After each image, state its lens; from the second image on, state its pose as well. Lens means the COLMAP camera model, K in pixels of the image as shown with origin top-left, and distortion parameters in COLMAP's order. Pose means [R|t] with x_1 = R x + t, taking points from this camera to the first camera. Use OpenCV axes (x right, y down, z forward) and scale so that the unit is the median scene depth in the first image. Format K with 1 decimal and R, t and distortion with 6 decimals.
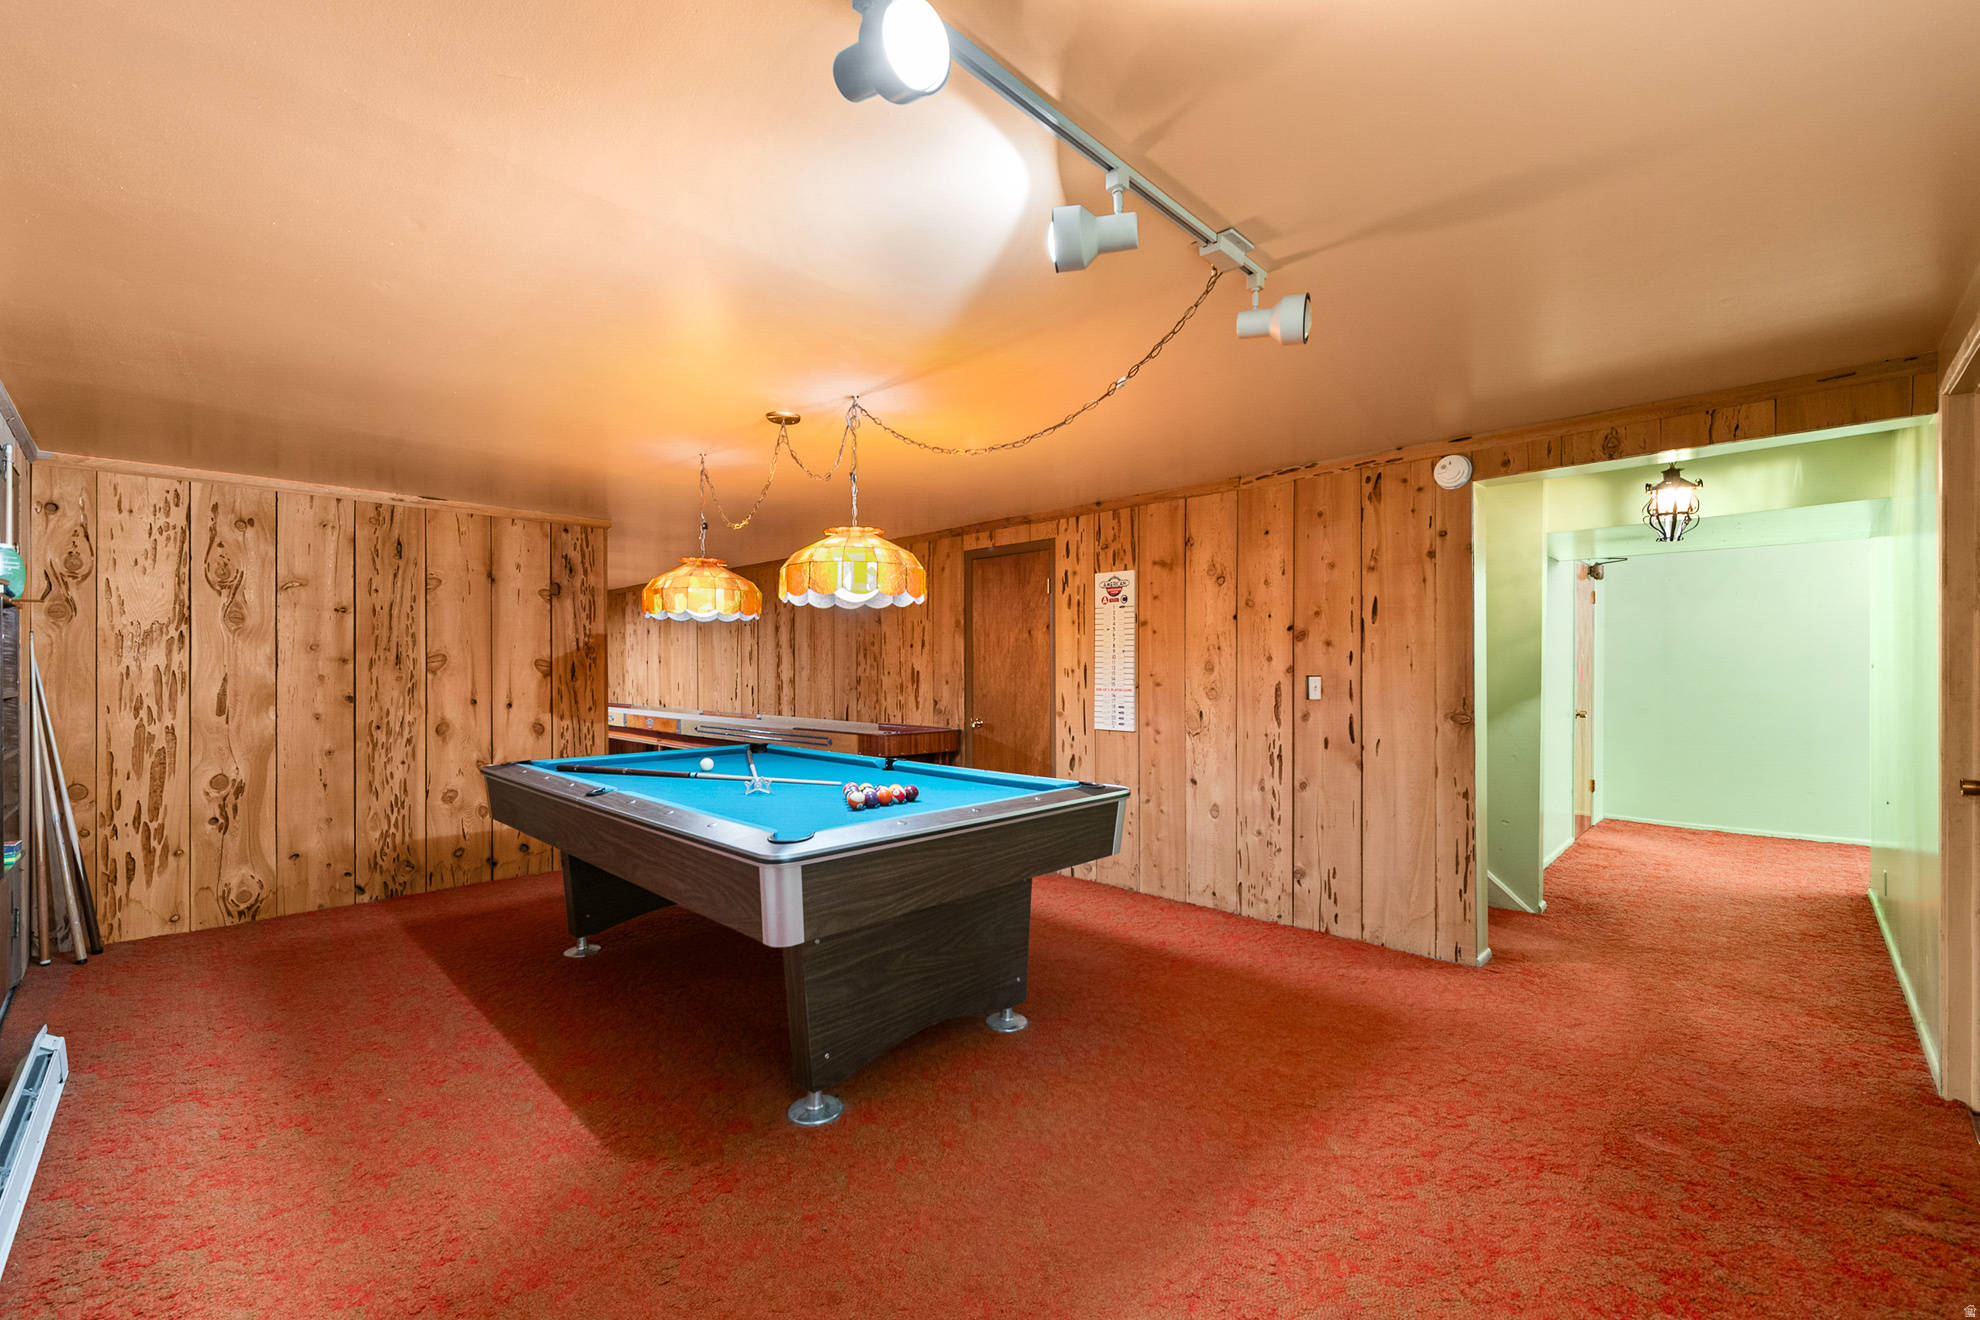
lens RADIAL K [[769.7, 0, 1001.4], [0, 769.7, 668.3], [0, 0, 1]] dist [0.006240, -0.001821]
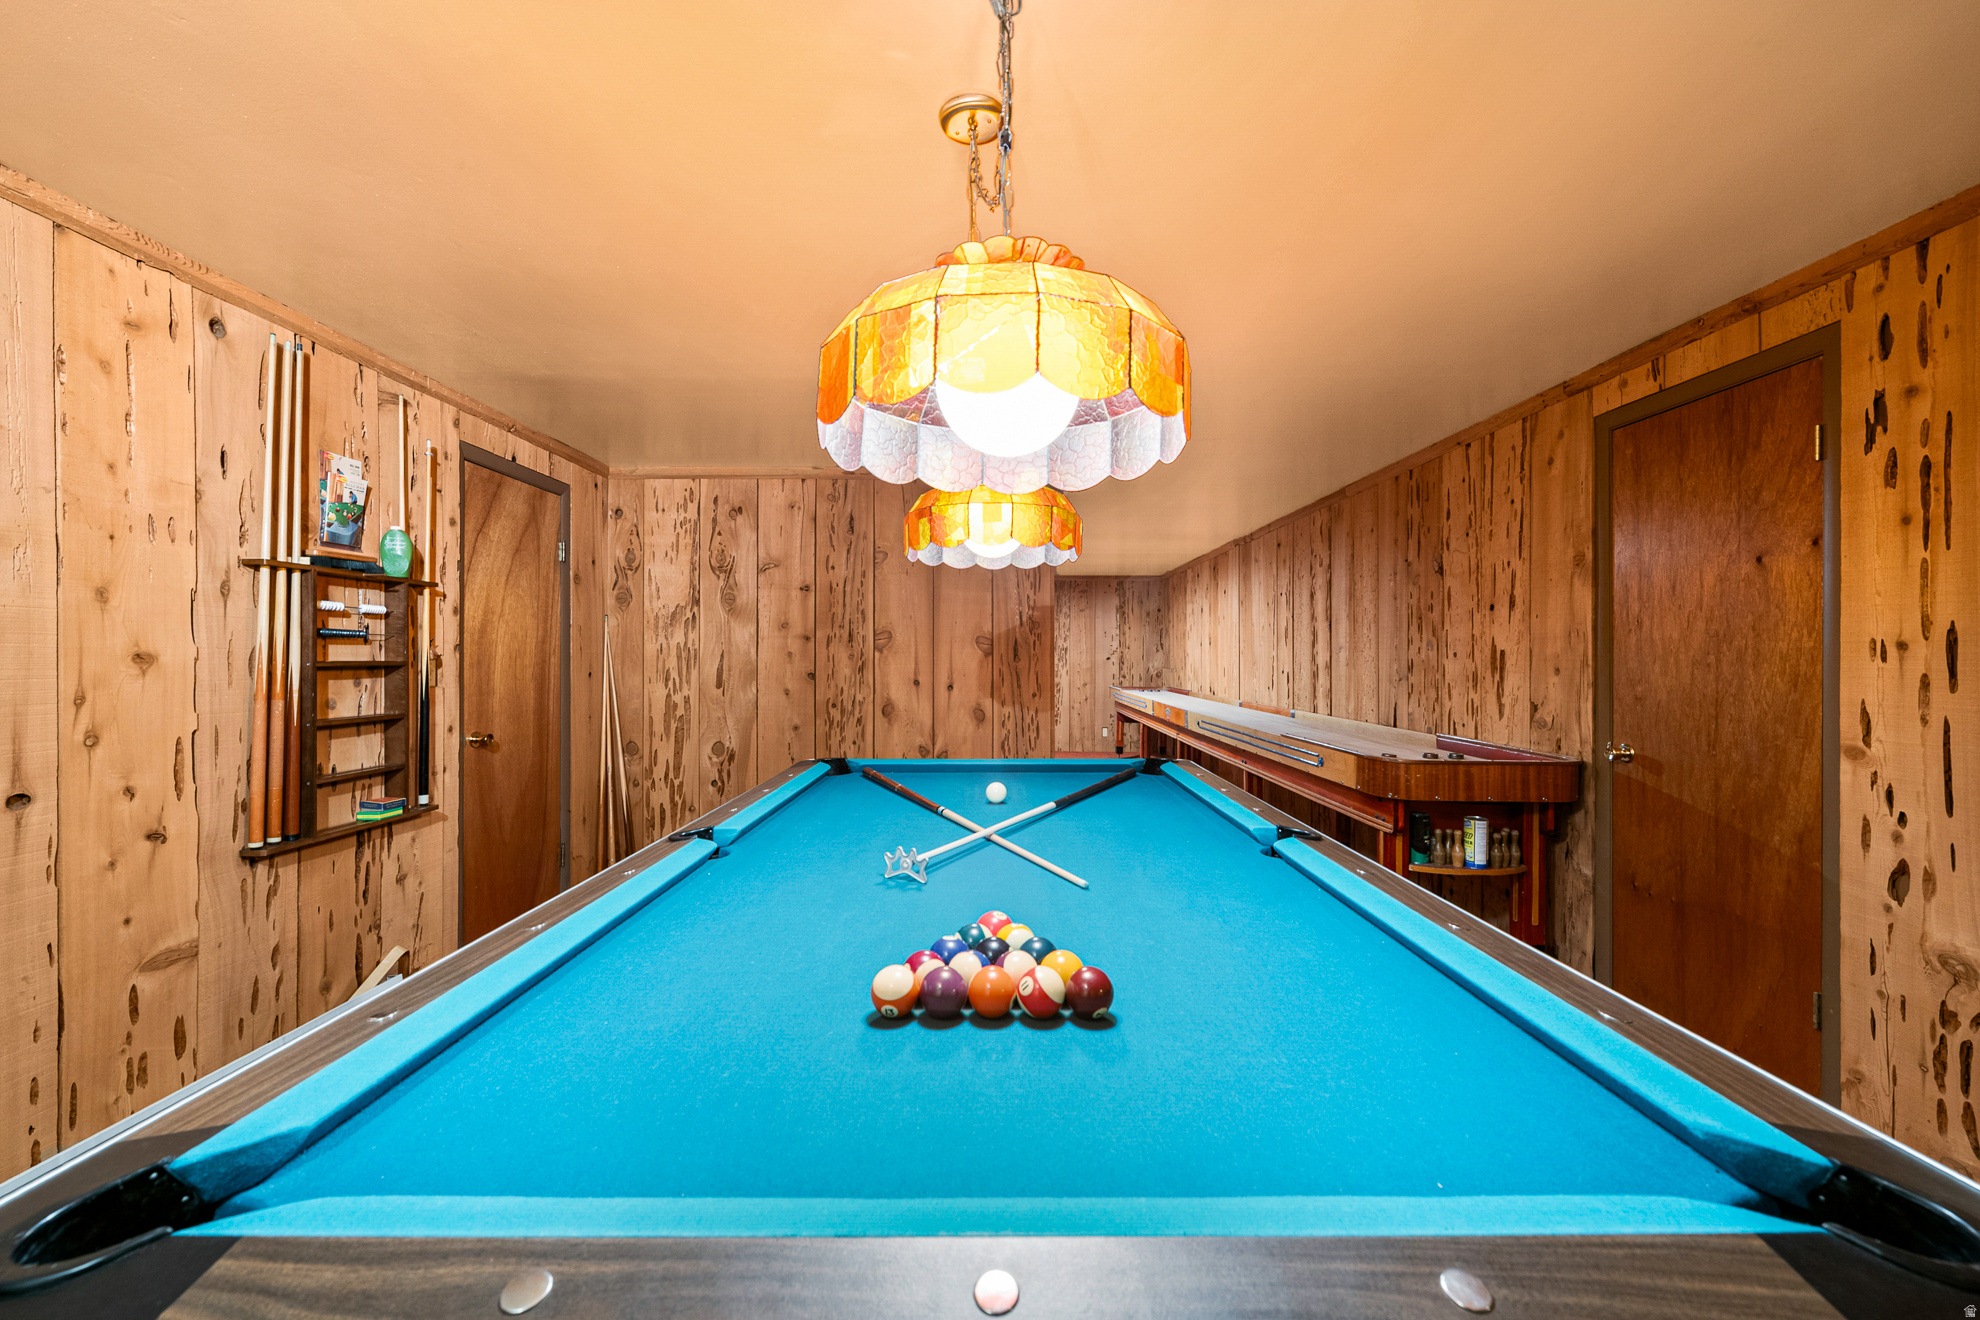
lens RADIAL K [[769.7, 0, 1024.2], [0, 769.7, 657.4], [0, 0, 1]] dist [0.006240, -0.001821]
pose [[0.704735, 0.004092, -0.709459, 0.057671], [-0.002724, 0.999992, 0.003061, 0.009520], [0.709466, -0.000225, 0.704740, 0.413613]]
